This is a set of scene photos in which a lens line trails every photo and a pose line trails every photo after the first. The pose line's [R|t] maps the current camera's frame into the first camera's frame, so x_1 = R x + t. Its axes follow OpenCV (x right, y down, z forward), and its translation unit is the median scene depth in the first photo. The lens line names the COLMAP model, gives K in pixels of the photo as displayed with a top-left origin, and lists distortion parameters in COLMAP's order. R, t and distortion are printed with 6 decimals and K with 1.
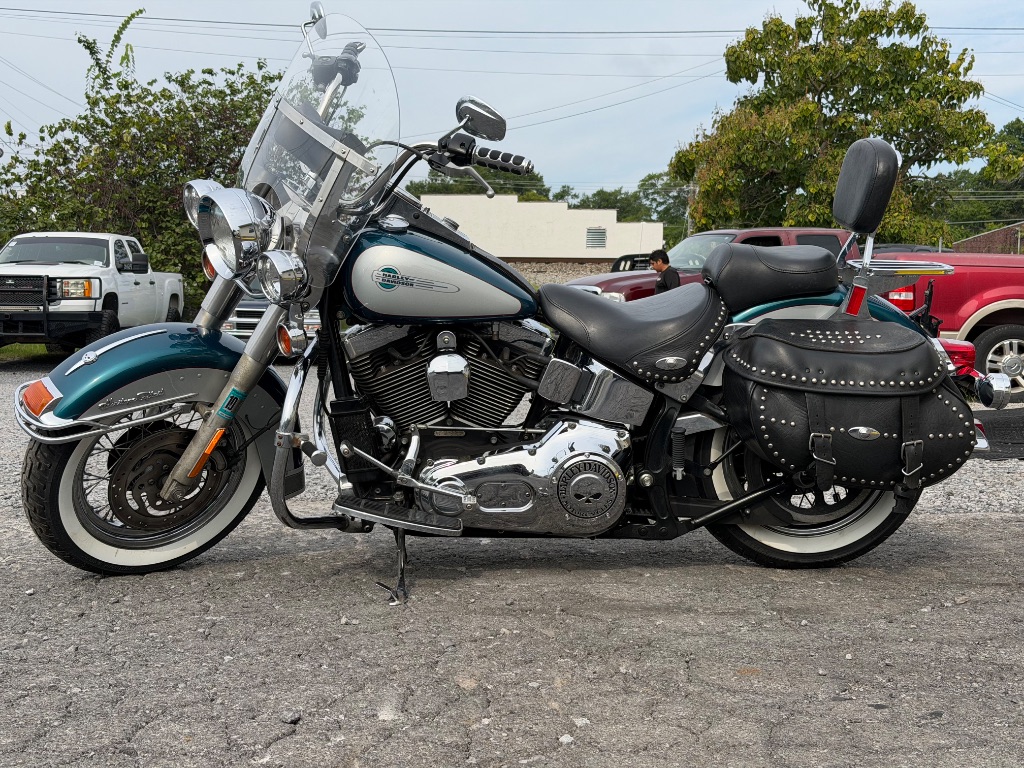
lens RADIAL K [[1432.0, 0, 509.9], [0, 1432.0, 386.9], [0, 0, 1]] dist [0.126829, -0.047833]
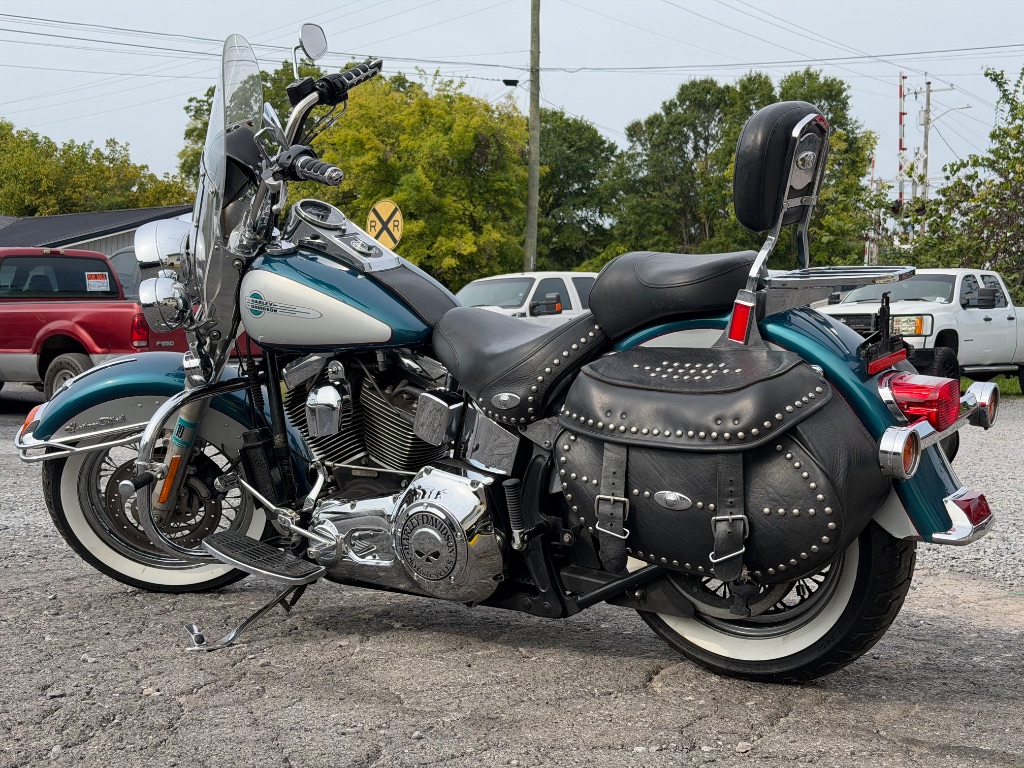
lens RADIAL K [[1422.7, 0, 508.0], [0, 1422.7, 365.7], [0, 0, 1]] dist [0.175533, -0.012094]
pose [[0.773543, 0.006014, -0.633715, 0.578937], [-0.032346, 0.999026, -0.030003, -0.011075], [0.632918, 0.043707, 0.772984, 0.332425]]
